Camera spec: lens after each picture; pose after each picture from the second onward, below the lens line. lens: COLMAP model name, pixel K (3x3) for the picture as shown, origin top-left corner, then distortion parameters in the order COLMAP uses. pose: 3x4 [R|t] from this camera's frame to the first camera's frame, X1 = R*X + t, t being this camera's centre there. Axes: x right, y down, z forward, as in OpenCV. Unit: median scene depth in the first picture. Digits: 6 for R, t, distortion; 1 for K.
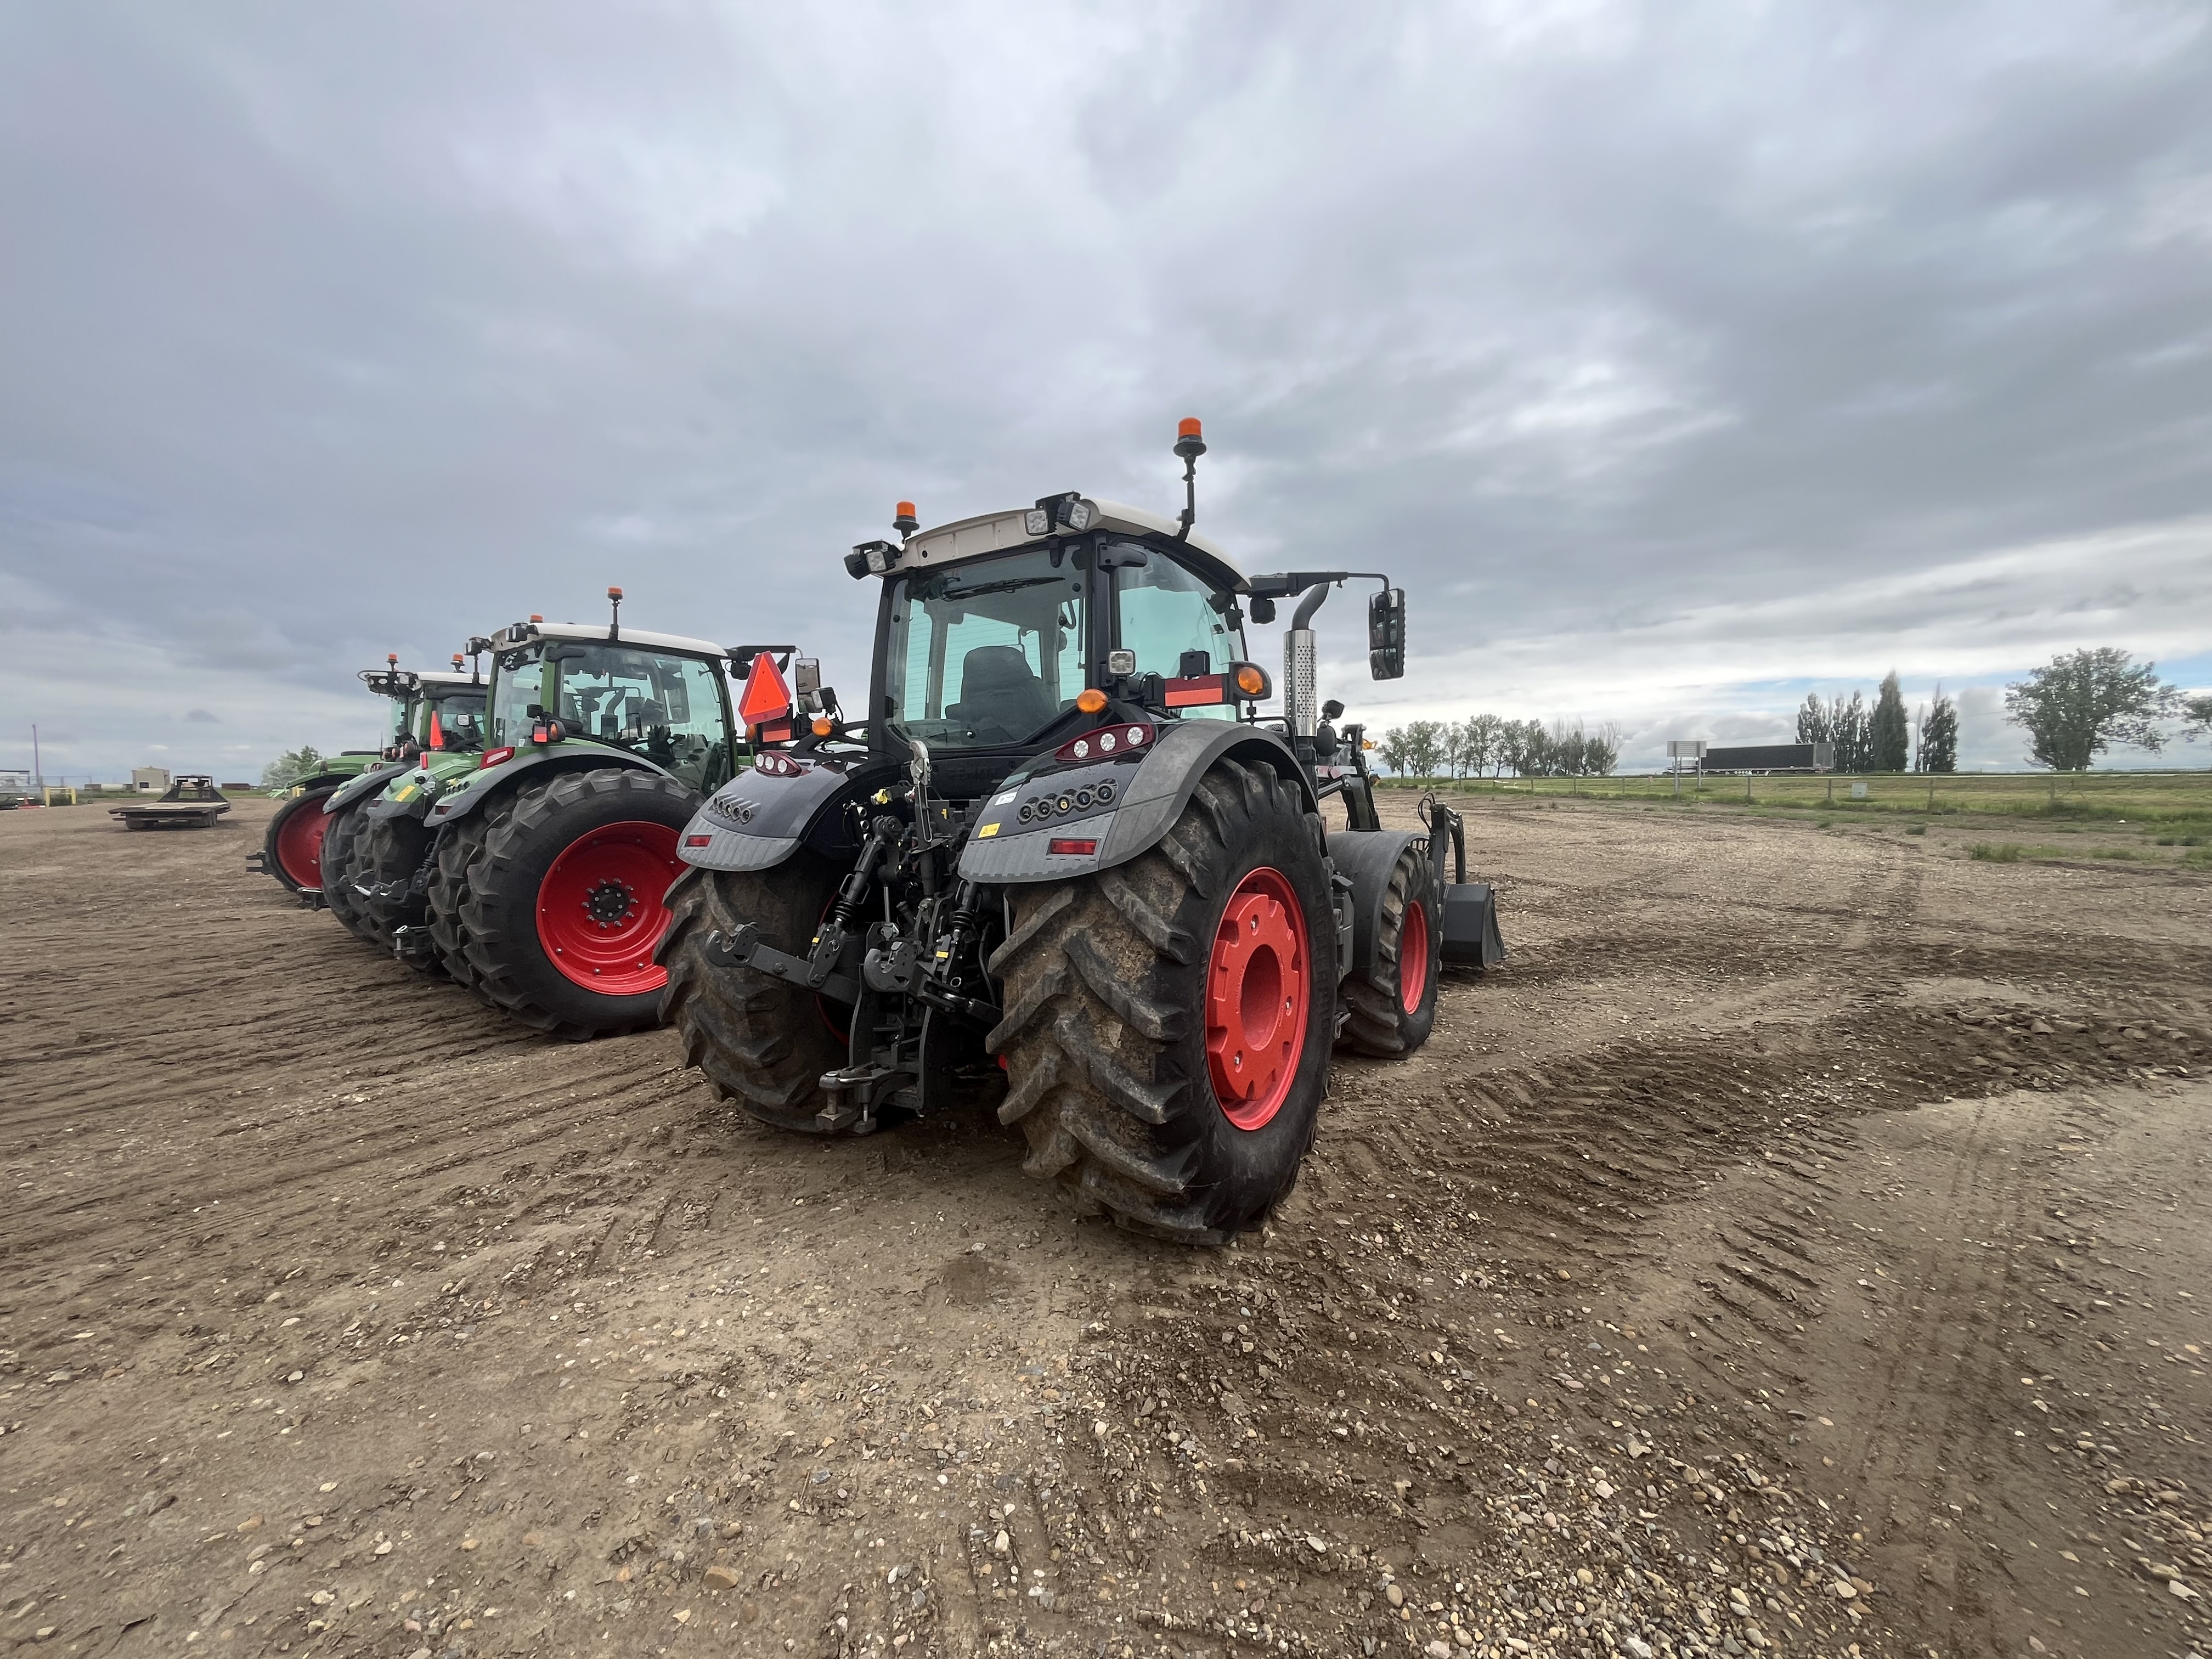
lens RADIAL K [[891.3, 0, 1094.5], [0, 891.3, 795.5], [0, 0, 1]] dist [-0.000343, -0.000099]
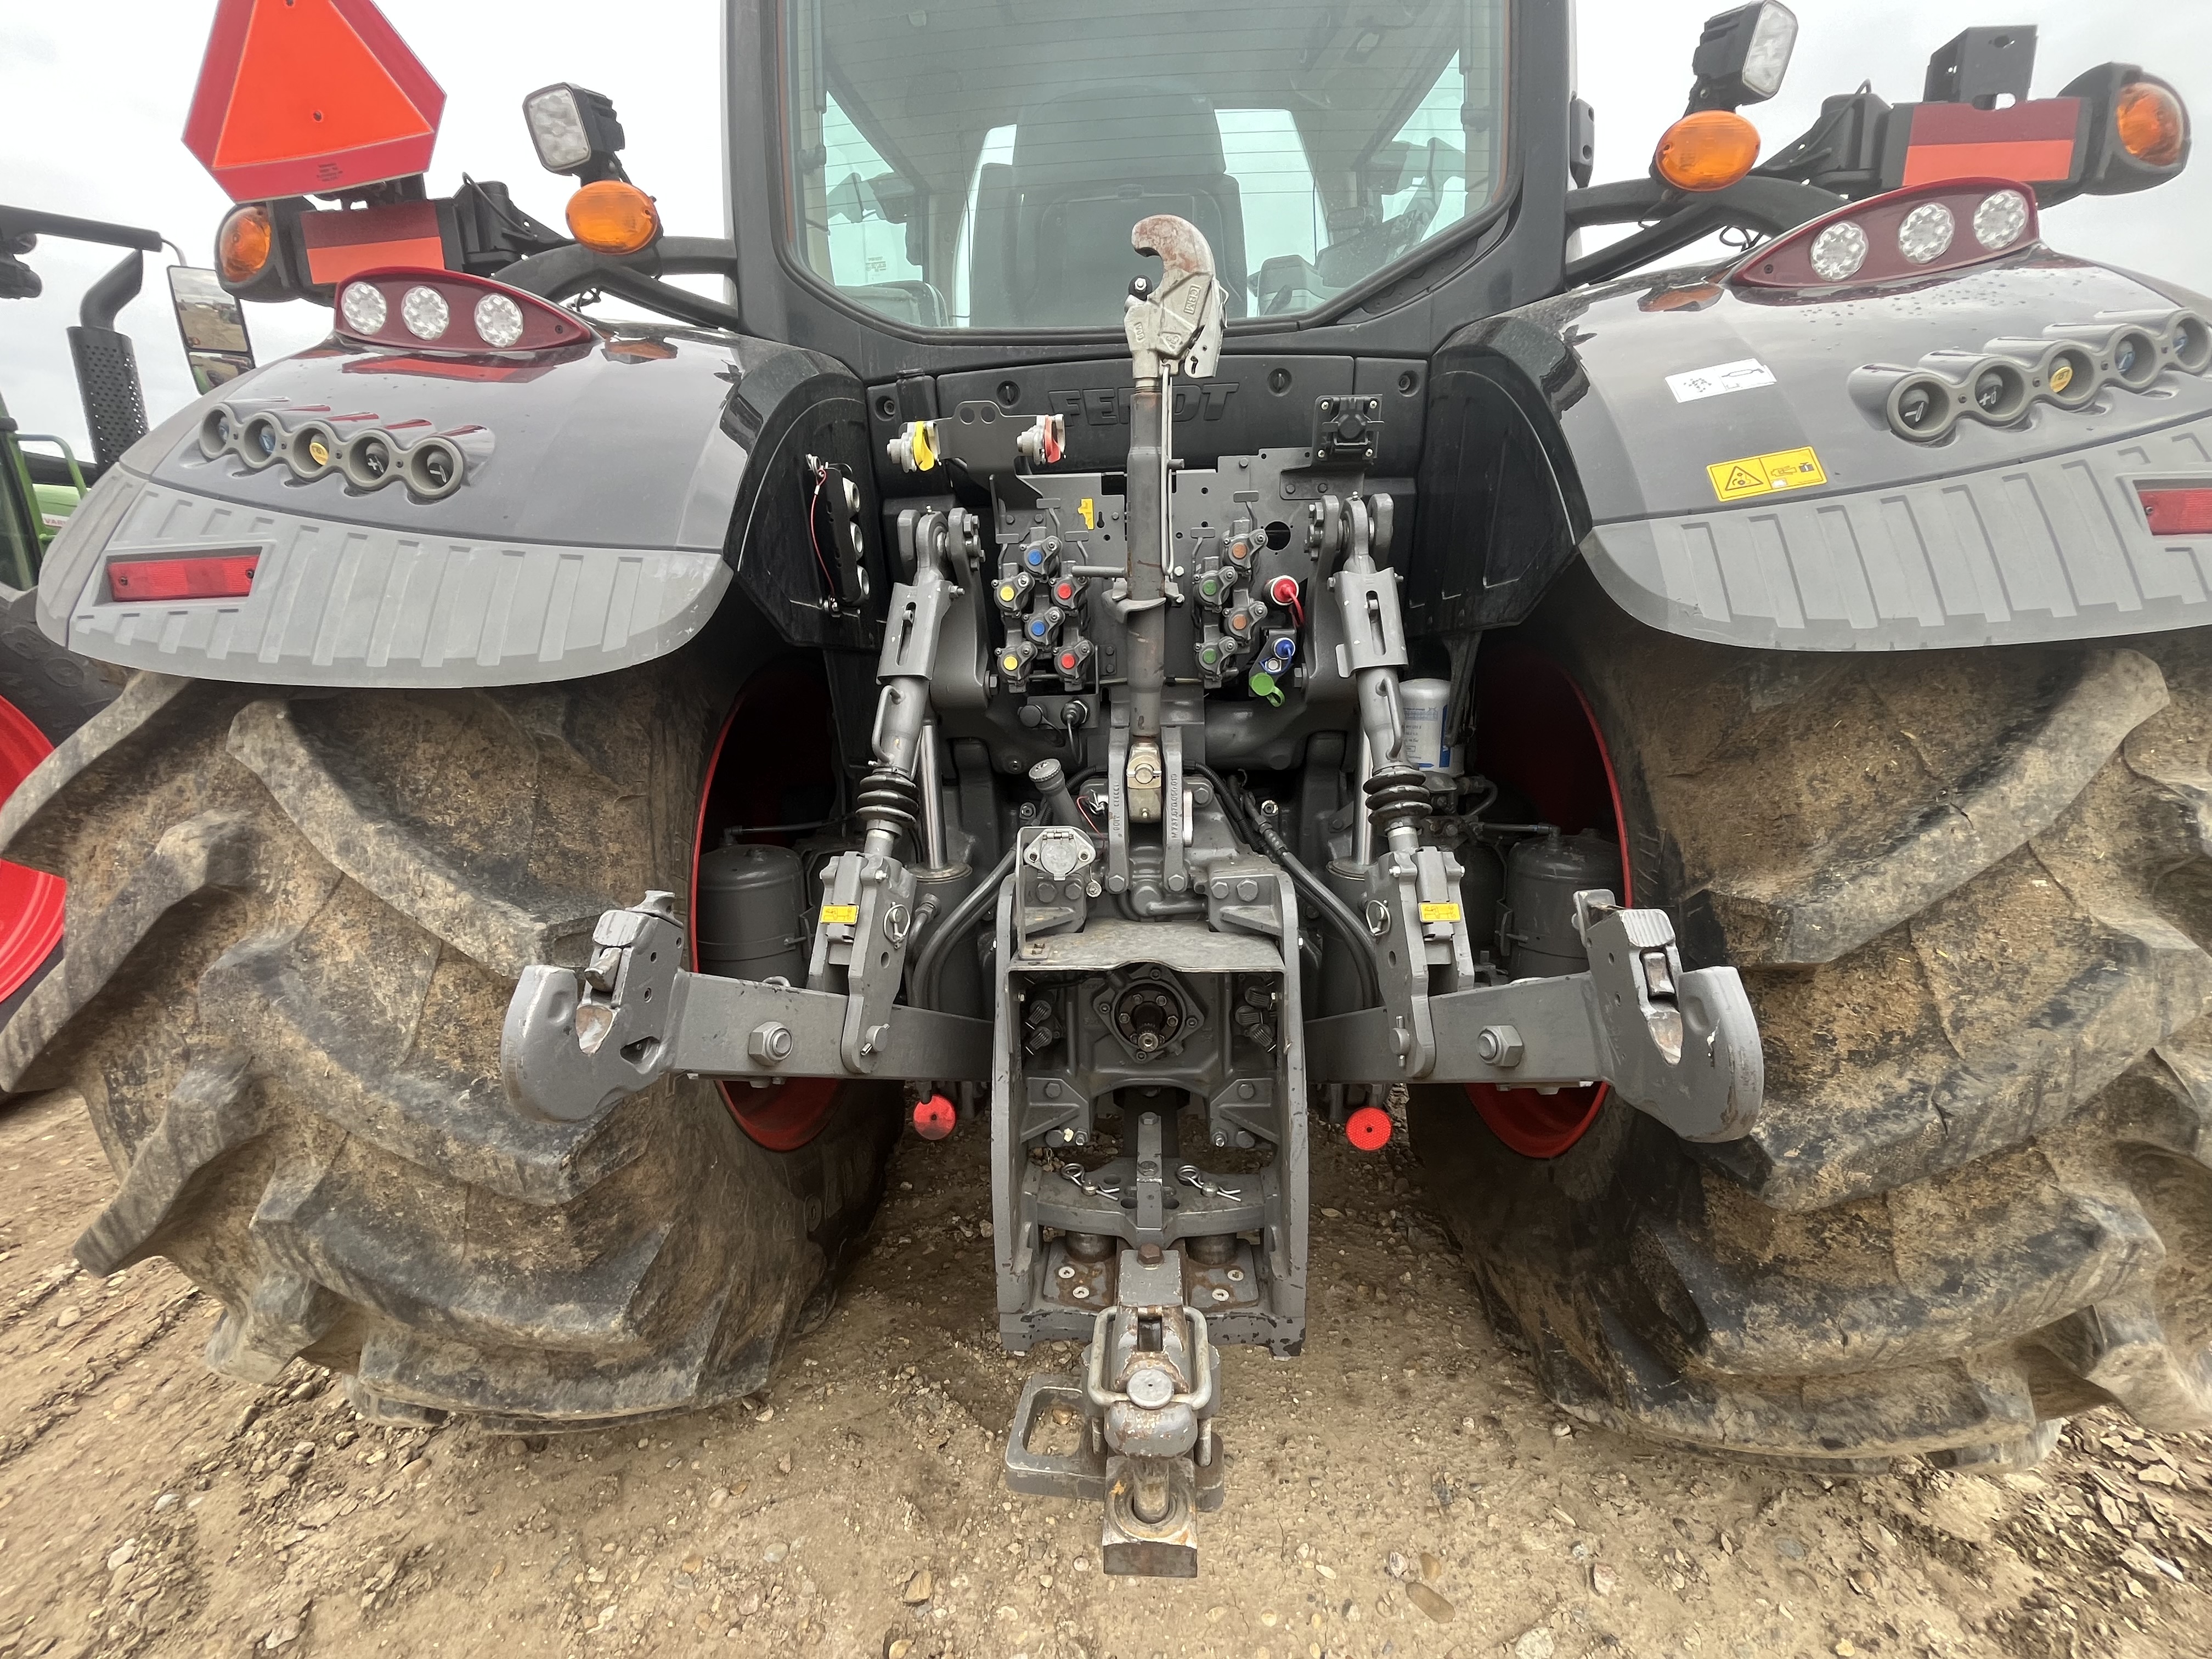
lens RADIAL K [[904.0, 0, 1111.9], [0, 904.0, 823.4], [0, 0, 1]] dist [-0.003540, -0.000333]
pose [[0.866615, -0.107280, 0.487309, -0.360822], [0.009651, 0.980035, 0.198590, 0.072600], [-0.498885, -0.167398, 0.850348, 0.681535]]
